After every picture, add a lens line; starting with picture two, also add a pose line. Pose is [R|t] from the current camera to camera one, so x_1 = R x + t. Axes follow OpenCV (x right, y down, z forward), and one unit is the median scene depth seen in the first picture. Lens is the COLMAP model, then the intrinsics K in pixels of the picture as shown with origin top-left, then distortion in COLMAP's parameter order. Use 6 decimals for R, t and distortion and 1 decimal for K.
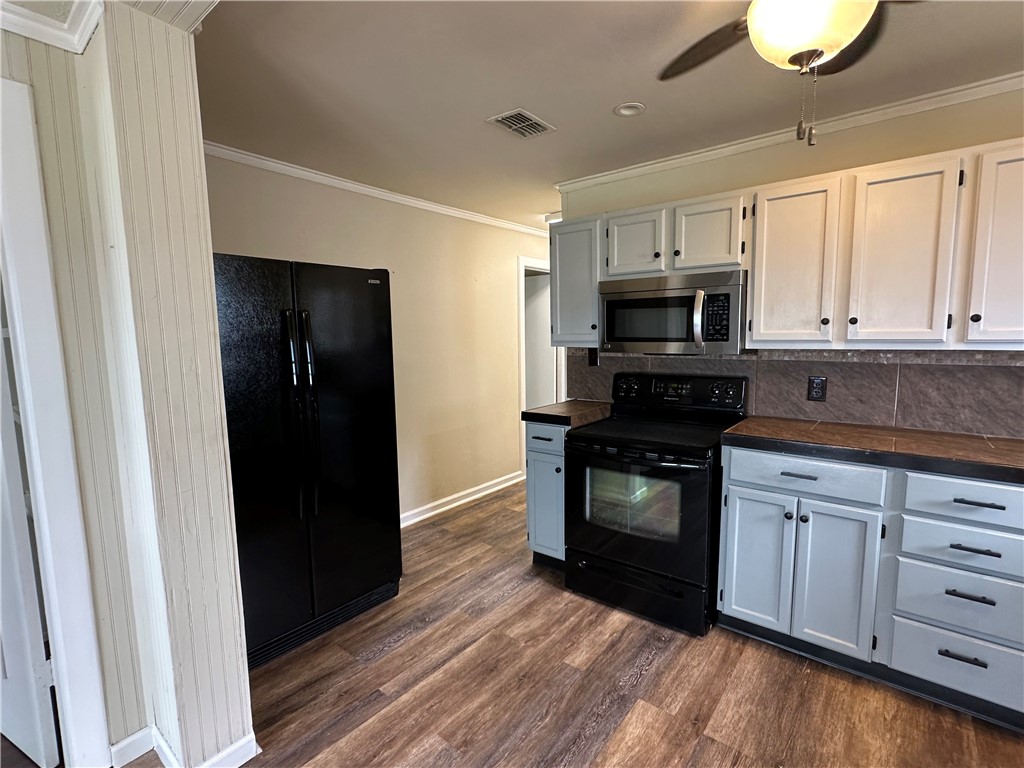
lens RADIAL K [[482.8, 0, 512.0], [0, 482.8, 384.0], [0, 0, 1]] dist [-0.003325, -0.000779]
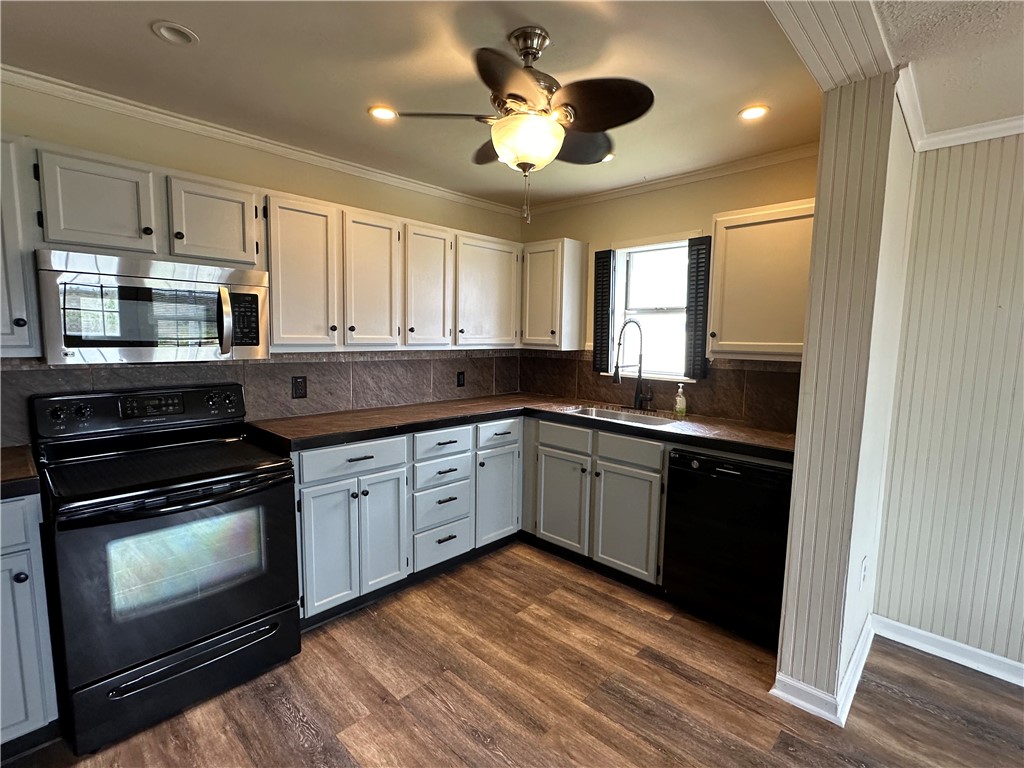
lens RADIAL K [[482.8, 0, 512.0], [0, 482.8, 384.0], [0, 0, 1]] dist [-0.003325, -0.000779]
pose [[0.086010, -0.086915, 0.992496, -0.481008], [0.087308, 0.993013, 0.079394, -0.048151], [-0.992461, 0.079825, 0.092997, 0.451826]]
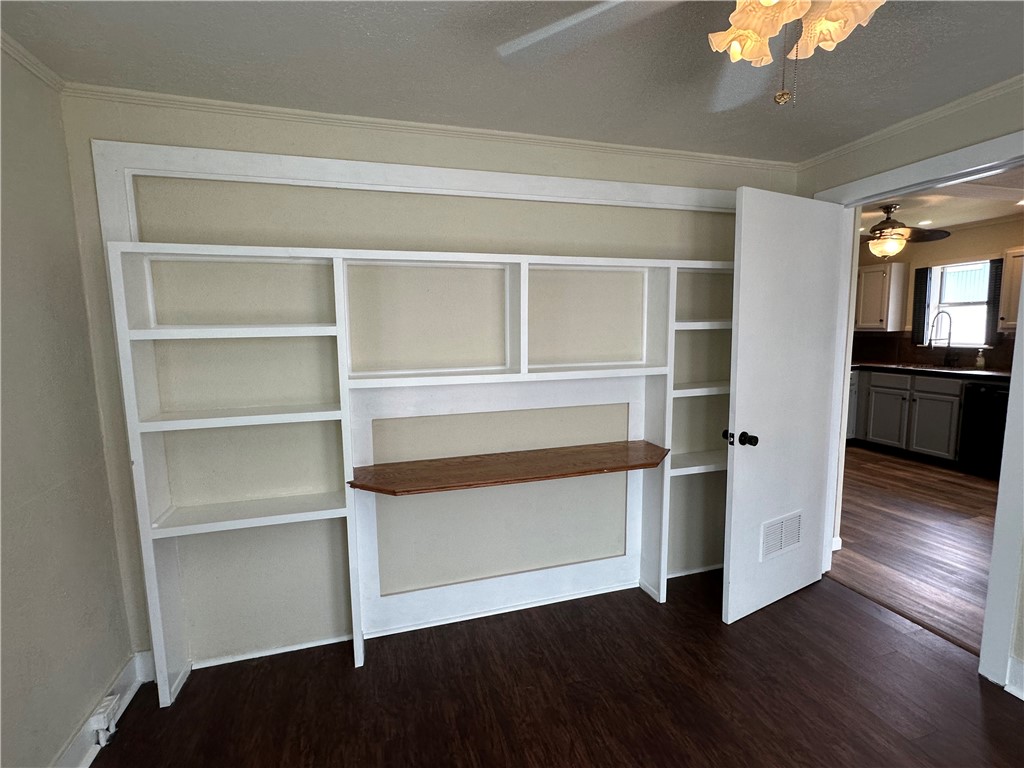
lens RADIAL K [[482.8, 0, 512.0], [0, 482.8, 384.0], [0, 0, 1]] dist [-0.003325, -0.000779]
pose [[0.557189, -0.091142, 0.825369, -2.095049], [0.096121, 0.994356, 0.044913, -0.046348], [-0.824804, 0.054310, 0.562804, 0.642831]]
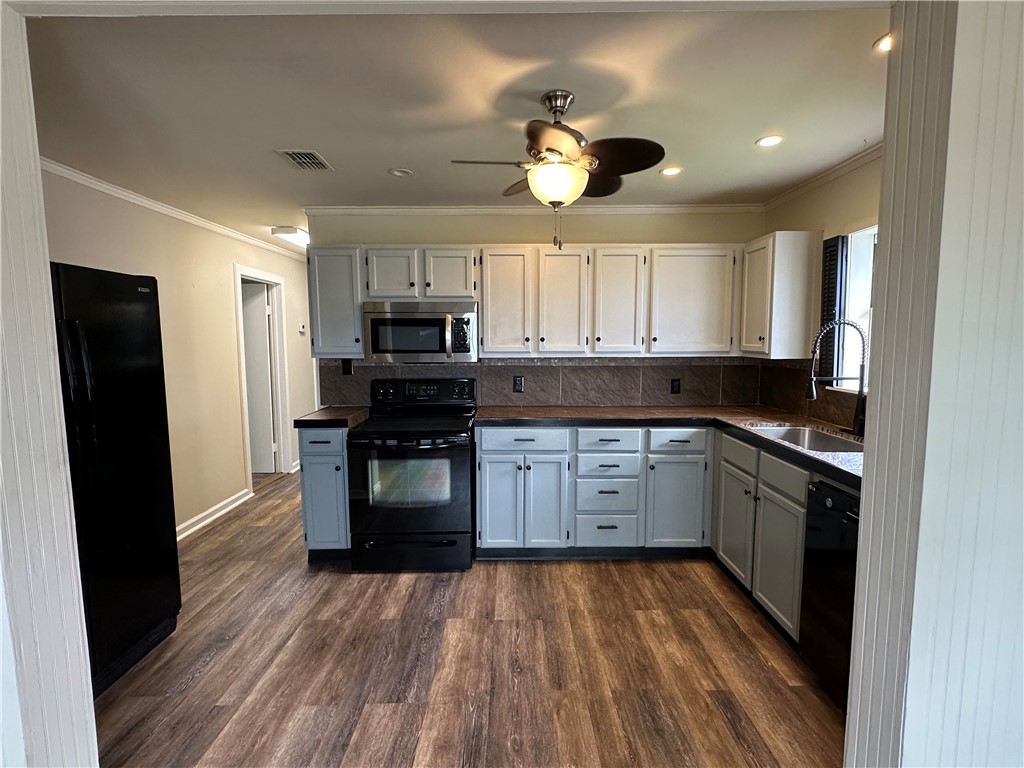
lens RADIAL K [[482.8, 0, 512.0], [0, 482.8, 384.0], [0, 0, 1]] dist [-0.003325, -0.000779]
pose [[0.775530, -0.046288, 0.629611, -0.353664], [0.058803, 0.998269, 0.000960, 0.007666], [-0.628566, 0.036279, 0.776910, -0.157155]]
